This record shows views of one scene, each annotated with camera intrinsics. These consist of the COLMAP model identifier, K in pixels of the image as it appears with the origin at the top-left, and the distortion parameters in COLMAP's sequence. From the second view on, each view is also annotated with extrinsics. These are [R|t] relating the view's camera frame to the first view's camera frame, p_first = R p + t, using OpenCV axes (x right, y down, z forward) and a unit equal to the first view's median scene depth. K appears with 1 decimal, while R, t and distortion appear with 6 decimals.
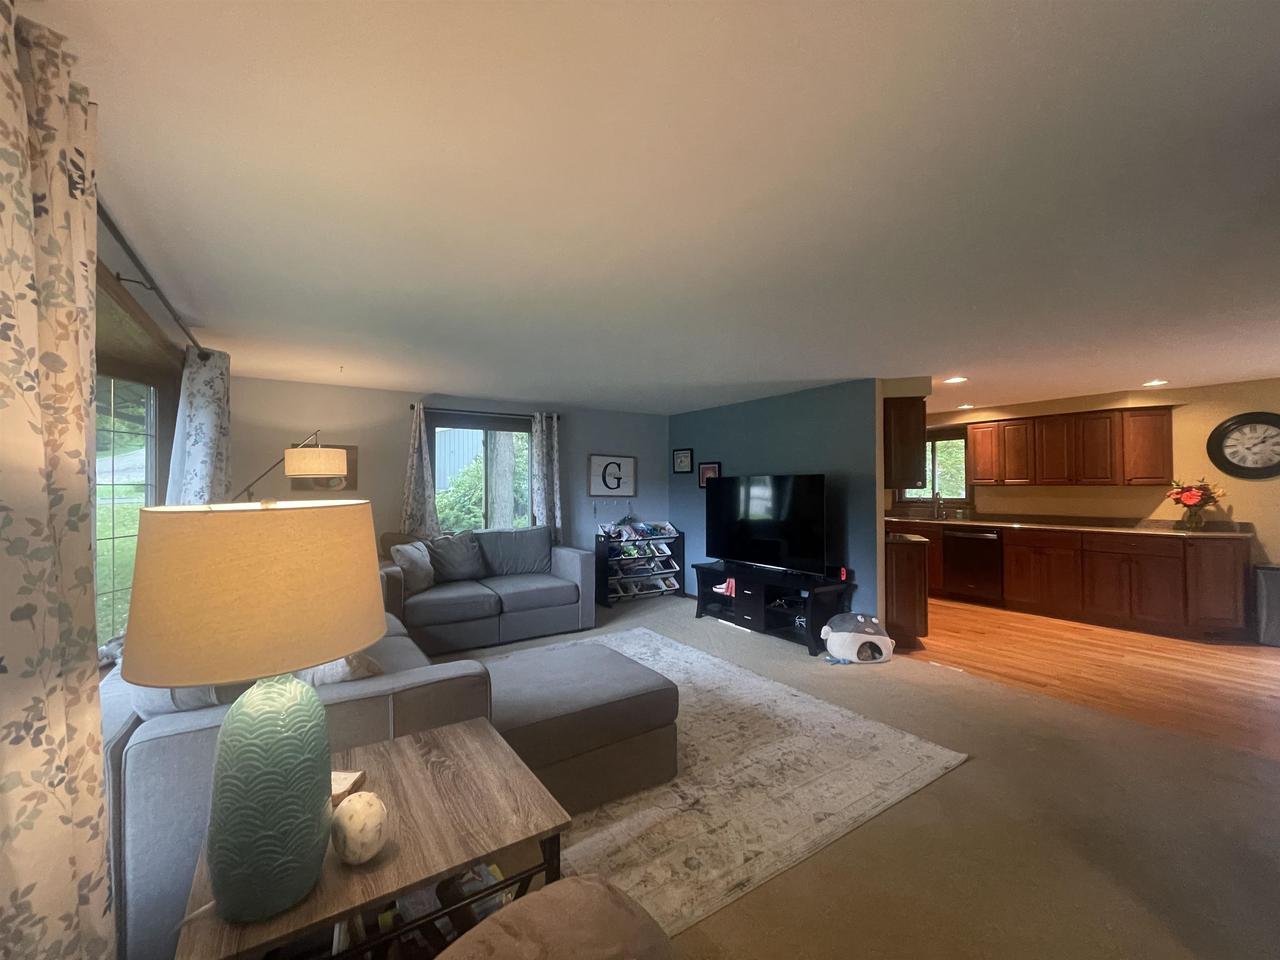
lens RADIAL K [[516.4, 0, 631.6], [0, 516.4, 481.7], [0, 0, 1]] dist [-0.001734, -0.000128]
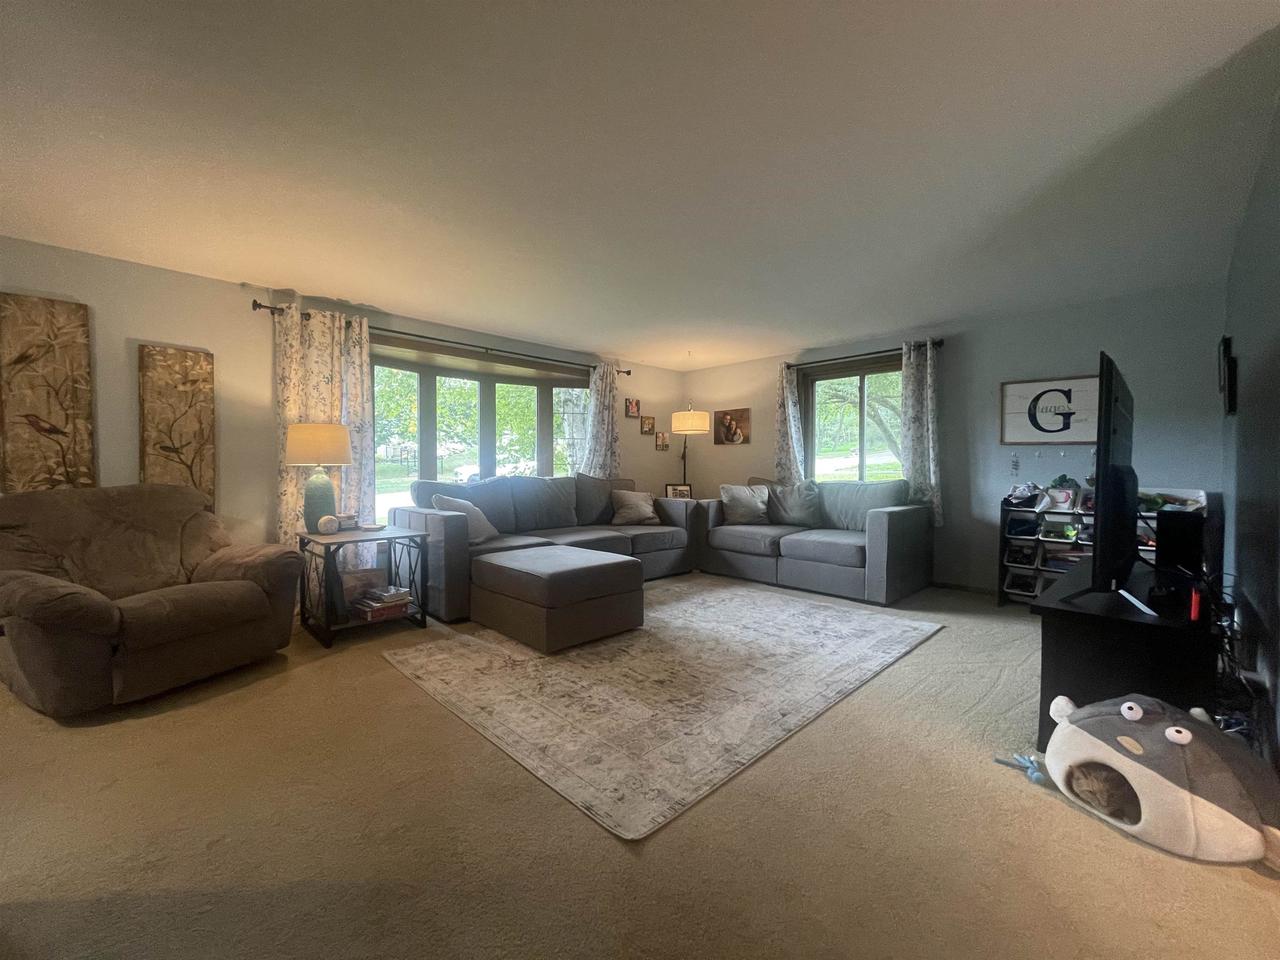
lens RADIAL K [[516.4, 0, 633.1], [0, 516.4, 477.8], [0, 0, 1]] dist [-0.001734, -0.000128]
pose [[0.194097, 0.020395, -0.980770, 0.634355], [0.006143, 0.999739, 0.022005, 0.069893], [0.980963, -0.010296, 0.193921, 0.480035]]
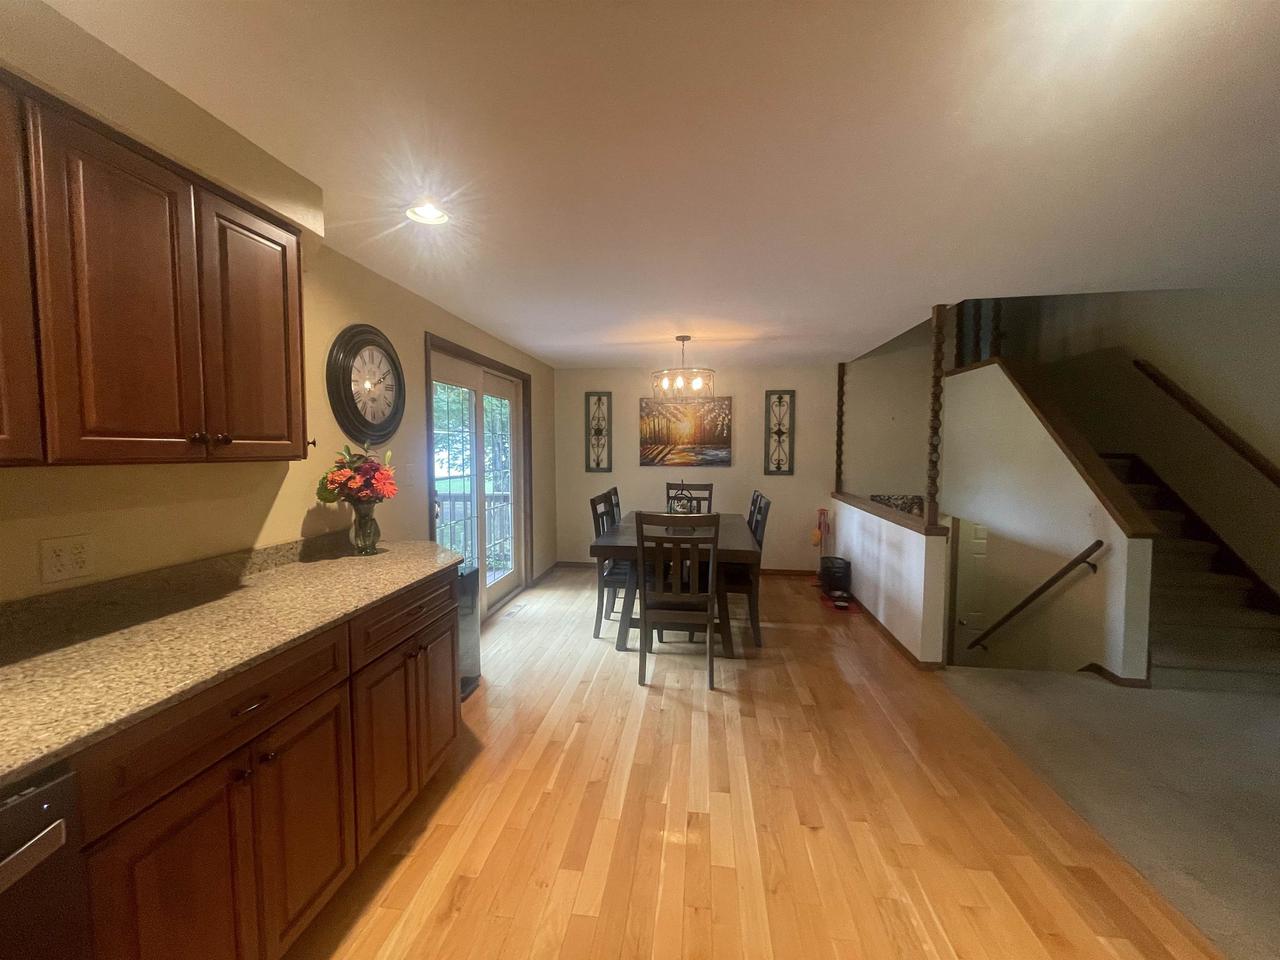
lens RADIAL K [[516.4, 0, 633.4], [0, 516.4, 478.3], [0, 0, 1]] dist [-0.001734, -0.000128]
pose [[-0.756784, -0.031885, 0.652887, 0.579323], [-0.000309, 0.998827, 0.048422, 0.003519], [-0.653665, 0.036443, -0.755906, 1.162487]]
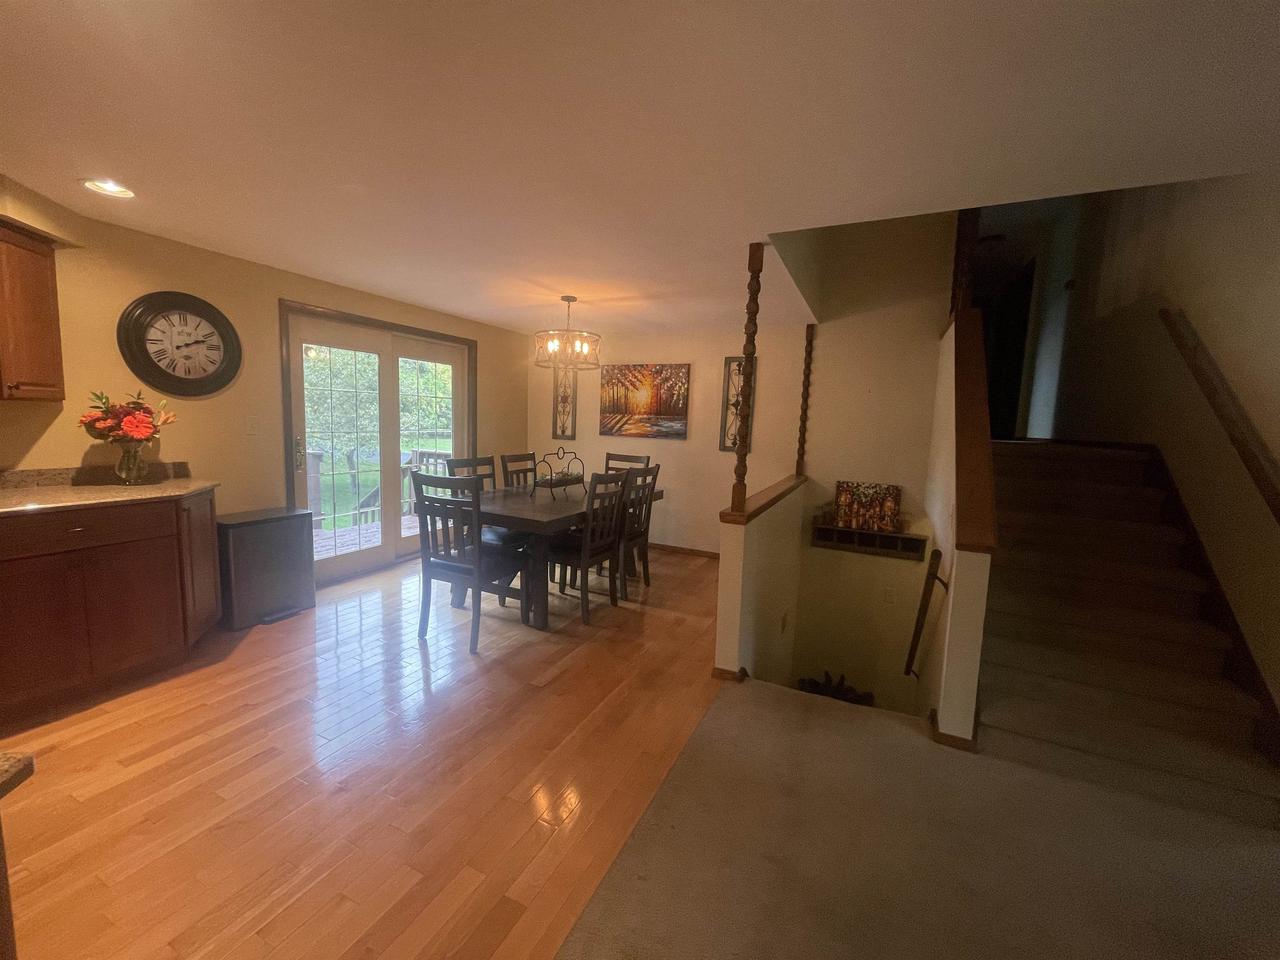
lens RADIAL K [[516.4, 0, 633.9], [0, 516.4, 478.3], [0, 0, 1]] dist [-0.001734, -0.000128]
pose [[-0.522885, -0.108201, 0.845508, 0.310382], [-0.041750, 0.993971, 0.101381, 0.007984], [-0.851380, 0.017711, -0.524250, 0.803574]]
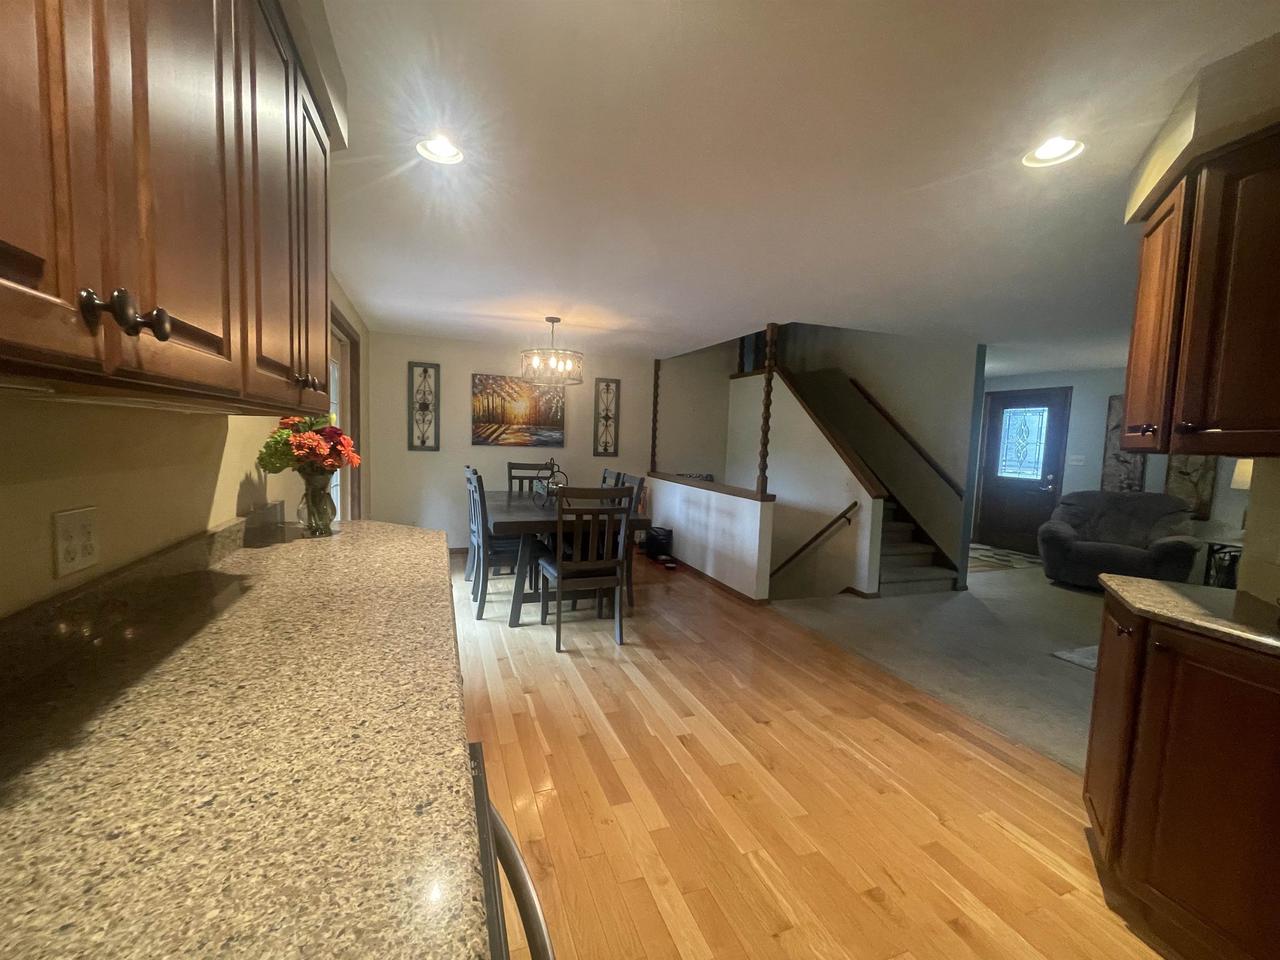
lens RADIAL K [[516.4, 0, 632.1], [0, 516.4, 479.6], [0, 0, 1]] dist [-0.001734, -0.000128]
pose [[-0.976227, -0.044760, 0.212077, 0.751586], [-0.030449, 0.997063, 0.070274, 0.017800], [-0.214599, 0.062146, -0.974723, 1.293738]]
